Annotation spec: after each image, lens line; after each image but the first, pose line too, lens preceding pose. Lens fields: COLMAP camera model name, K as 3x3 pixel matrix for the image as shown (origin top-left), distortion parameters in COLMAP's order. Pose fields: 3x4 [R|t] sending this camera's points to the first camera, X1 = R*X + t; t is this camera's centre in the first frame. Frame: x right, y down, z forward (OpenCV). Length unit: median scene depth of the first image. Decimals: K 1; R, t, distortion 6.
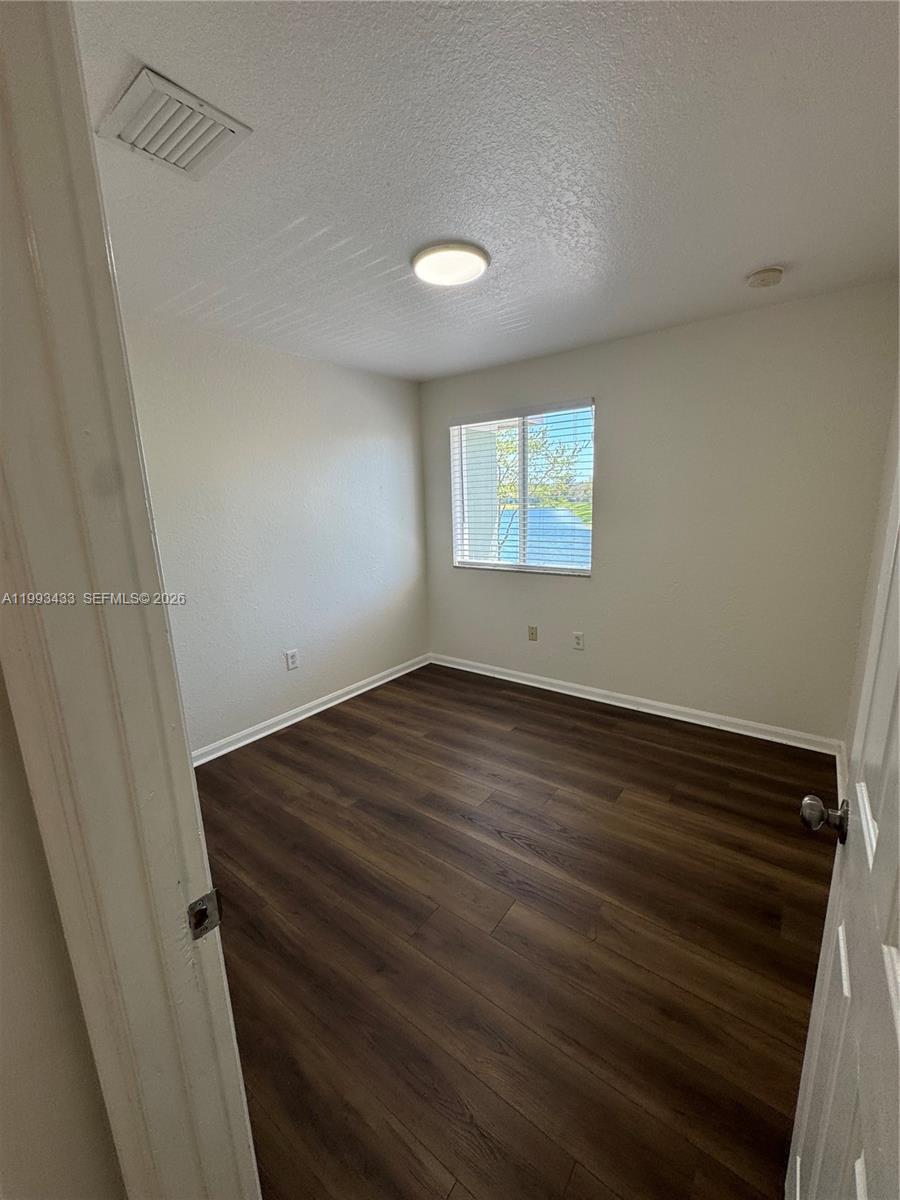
lens RADIAL K [[478.4, 0, 451.2], [0, 478.4, 599.8], [0, 0, 1]] dist [-0.003281, 0.000418]
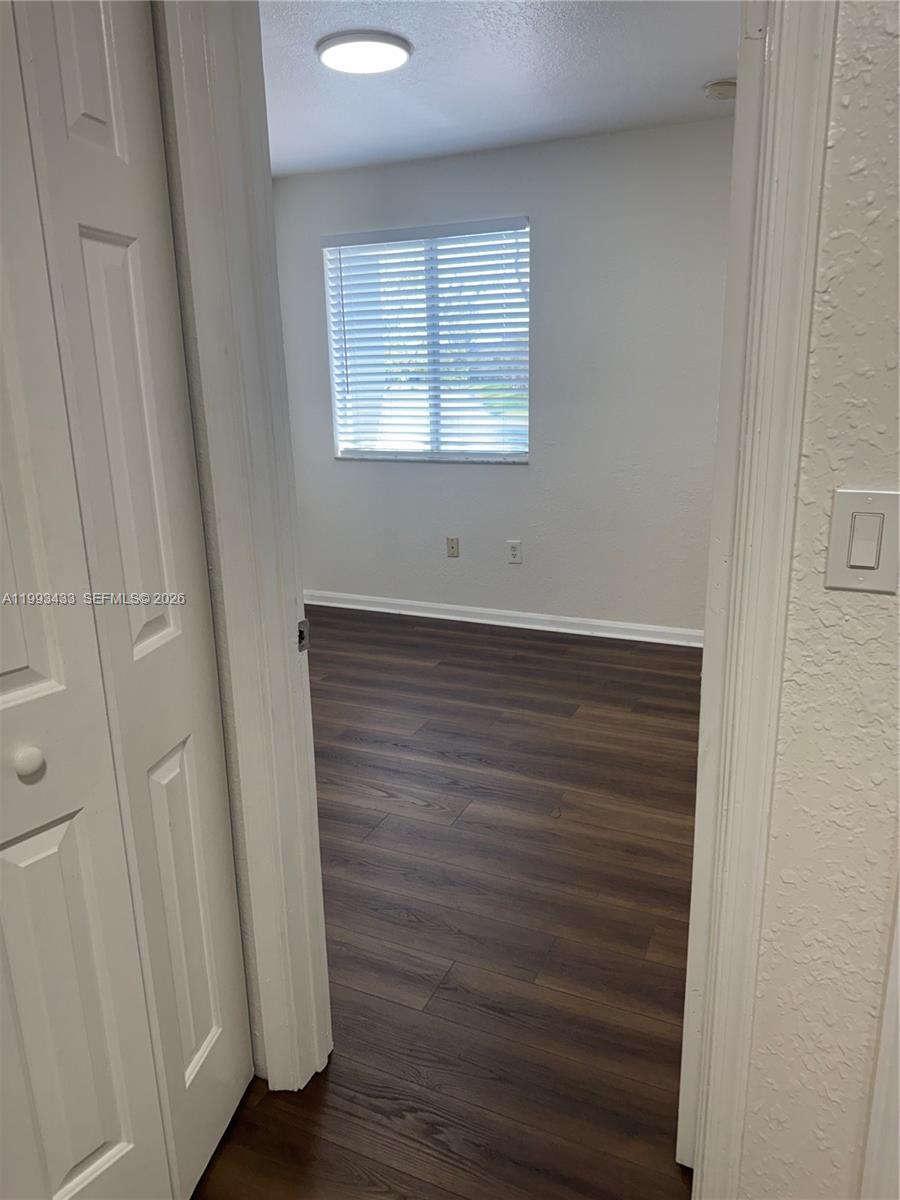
lens RADIAL K [[838.1, 0, 442.8], [0, 838.1, 594.2], [0, 0, 1]] dist [0.102899, -0.148639]
pose [[0.978283, -0.045633, 0.202189, -0.151995], [0.035802, 0.998004, 0.052015, 0.107648], [-0.204159, -0.043647, 0.977964, -0.357093]]
